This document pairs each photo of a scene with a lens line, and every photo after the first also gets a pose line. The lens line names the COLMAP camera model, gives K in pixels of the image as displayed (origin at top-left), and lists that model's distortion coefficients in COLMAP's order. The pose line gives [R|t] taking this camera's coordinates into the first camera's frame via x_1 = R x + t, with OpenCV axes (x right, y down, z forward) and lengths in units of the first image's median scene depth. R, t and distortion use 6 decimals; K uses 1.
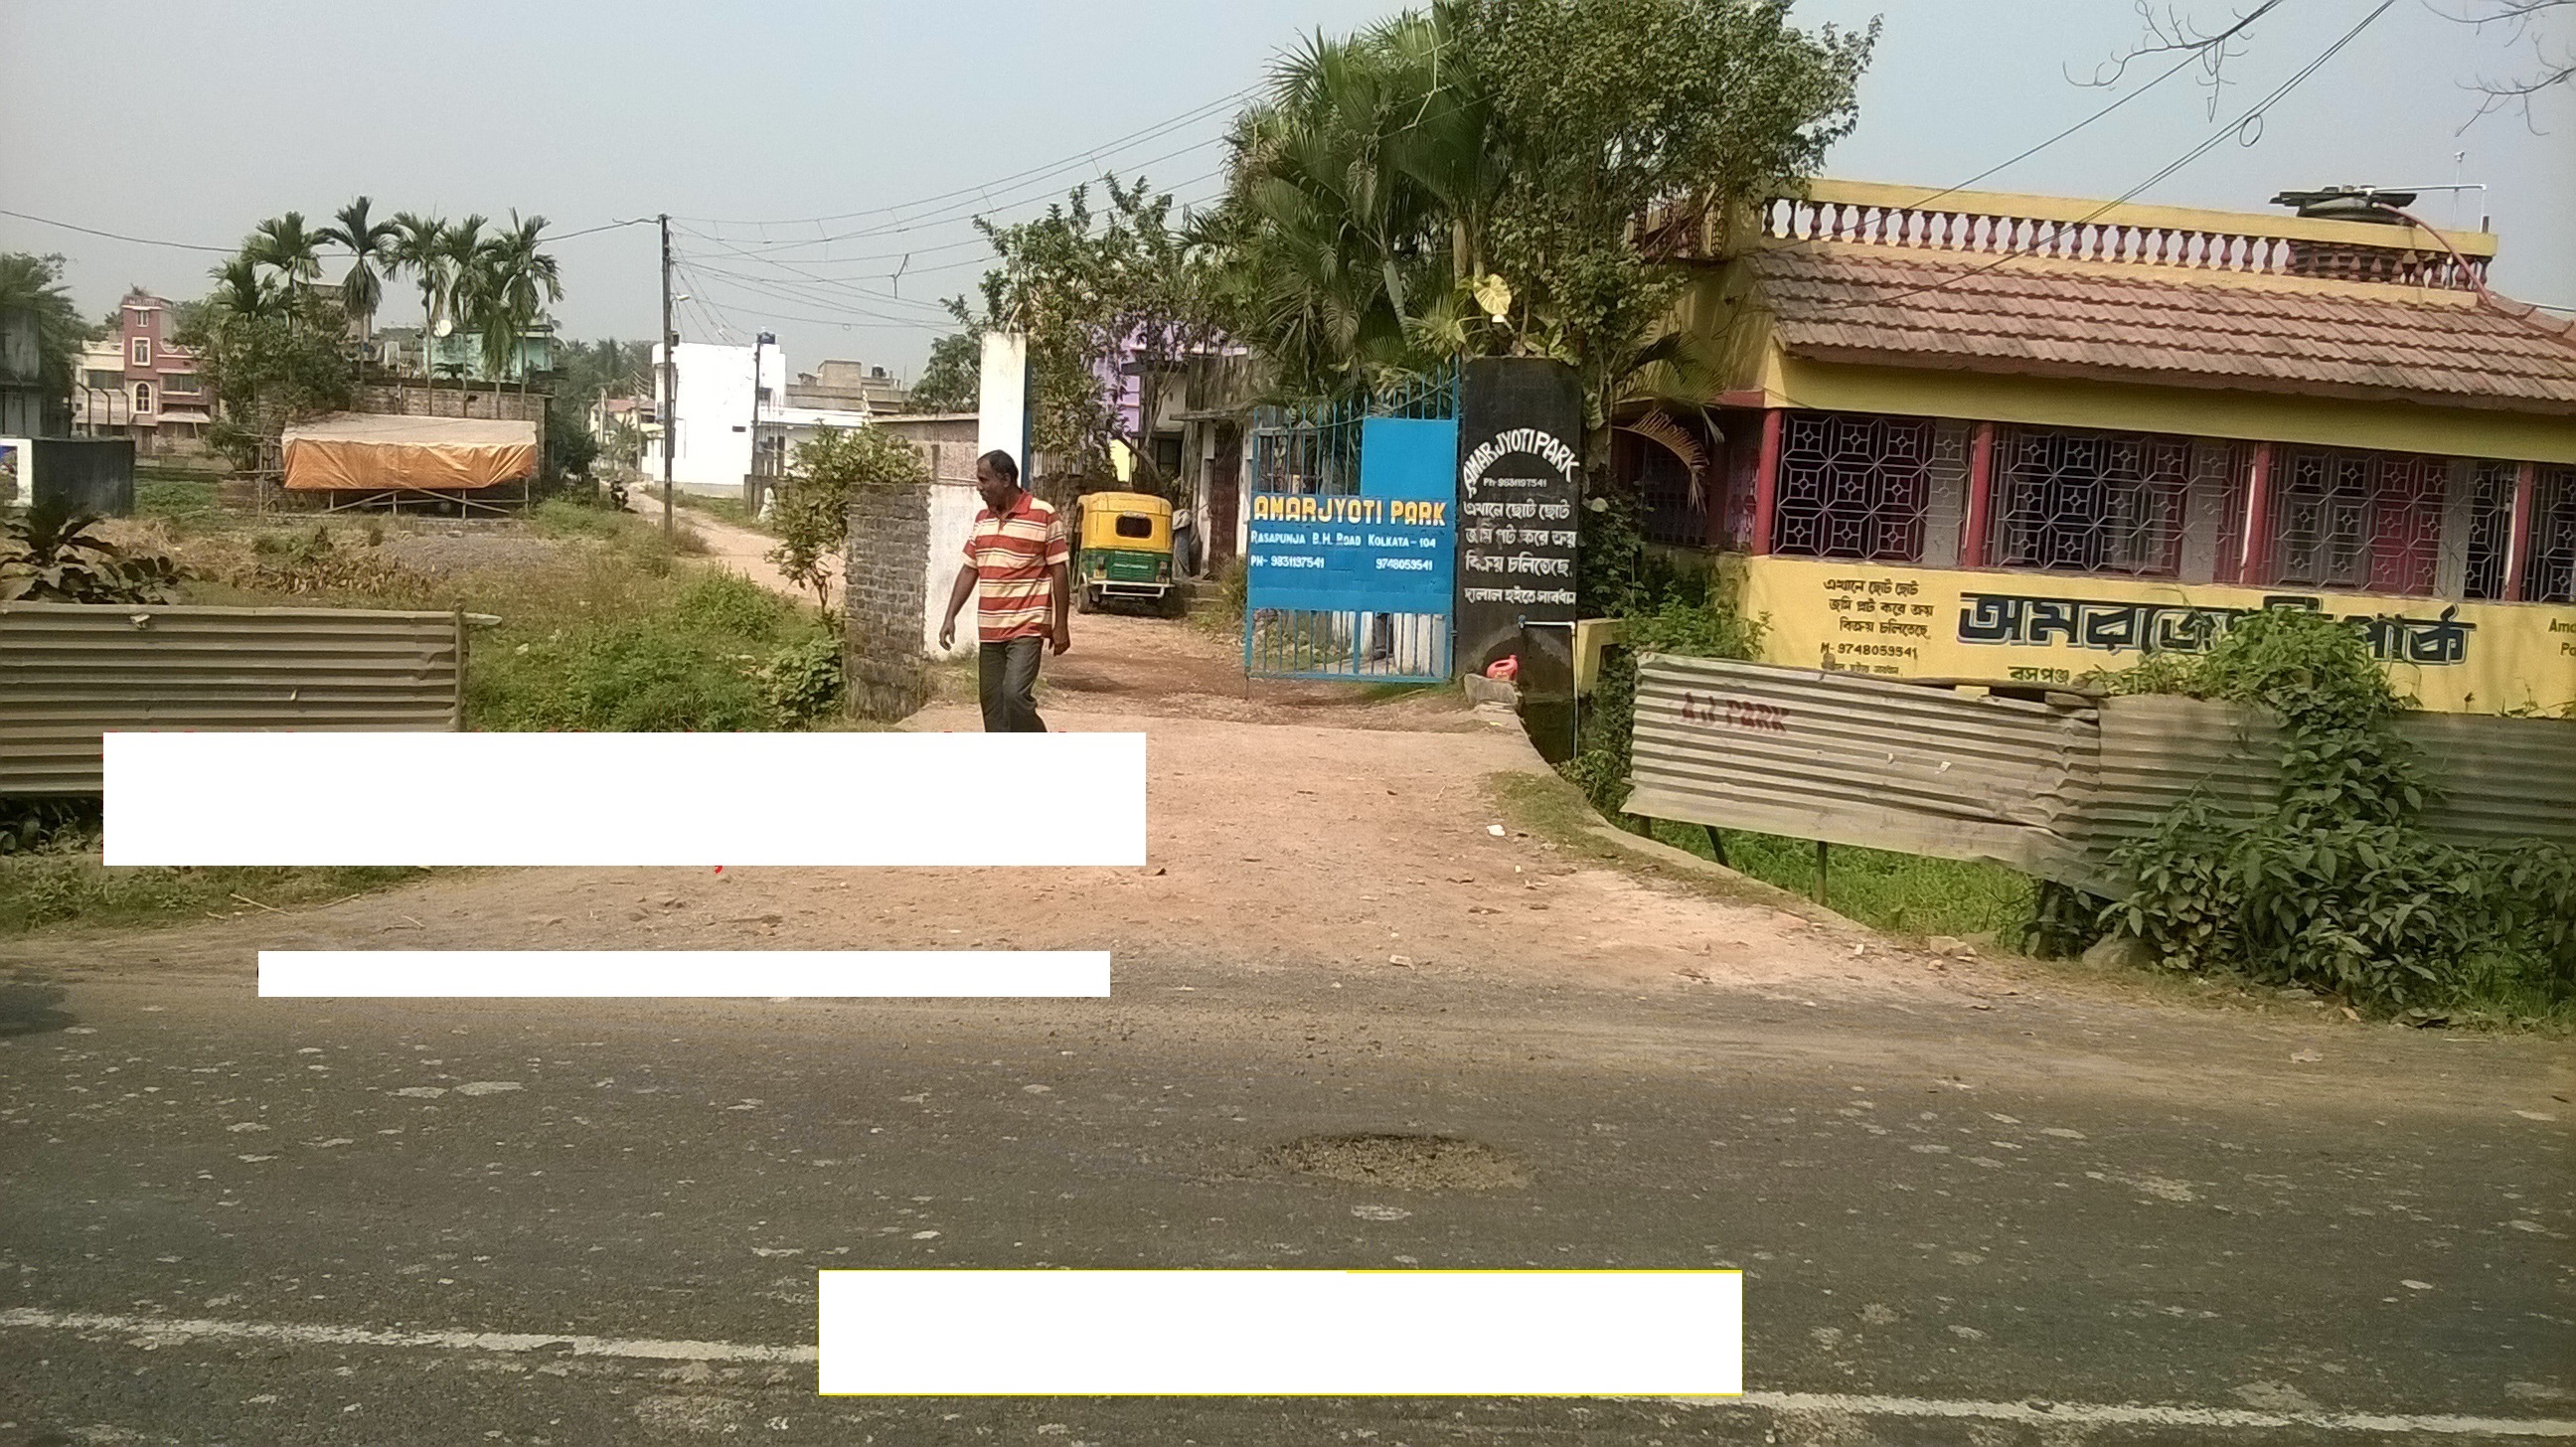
lens RADIAL K [[2213.9, 0, 1288.0], [0, 2213.9, 723.5], [0, 0, 1]] dist [0.006898, -0.168368]
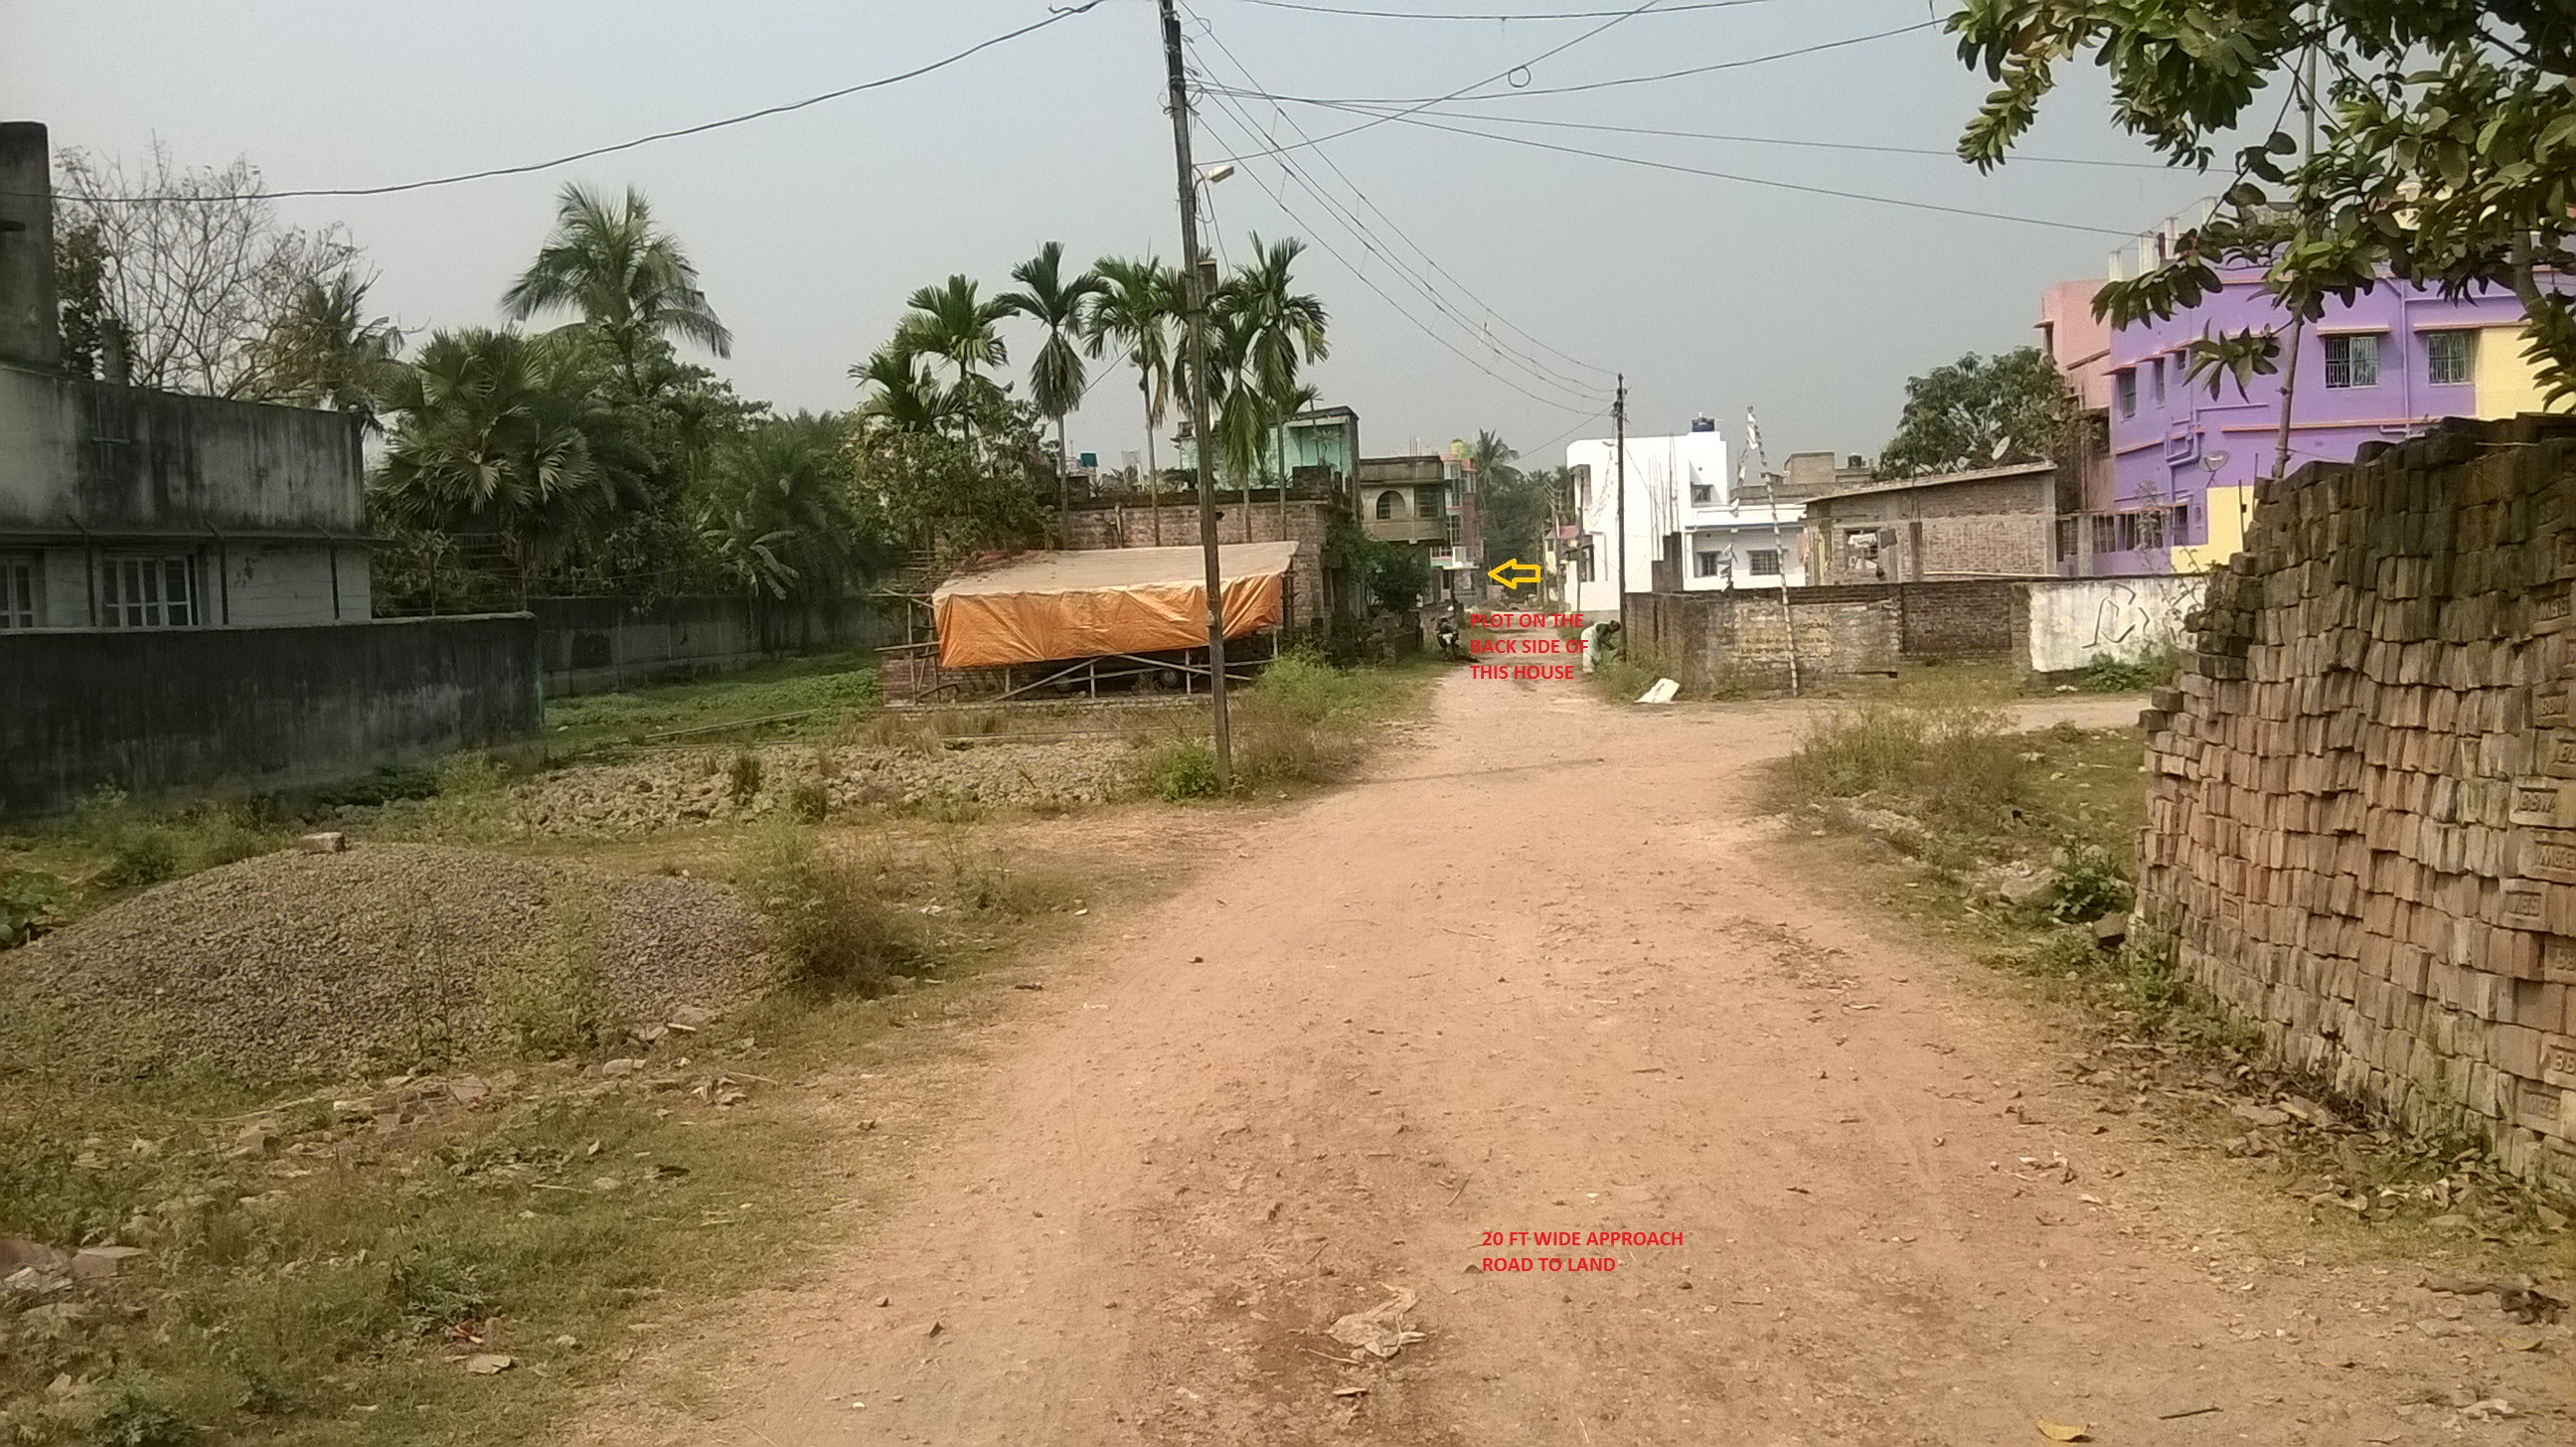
lens RADIAL K [[2213.9, 0, 1288.0], [0, 2213.9, 723.5], [0, 0, 1]] dist [0.006898, -0.168368]
pose [[0.900286, -0.059306, -0.431240, -0.057590], [0.036542, 0.997475, -0.060890, -0.041101], [0.433762, 0.039060, 0.900180, 0.401533]]
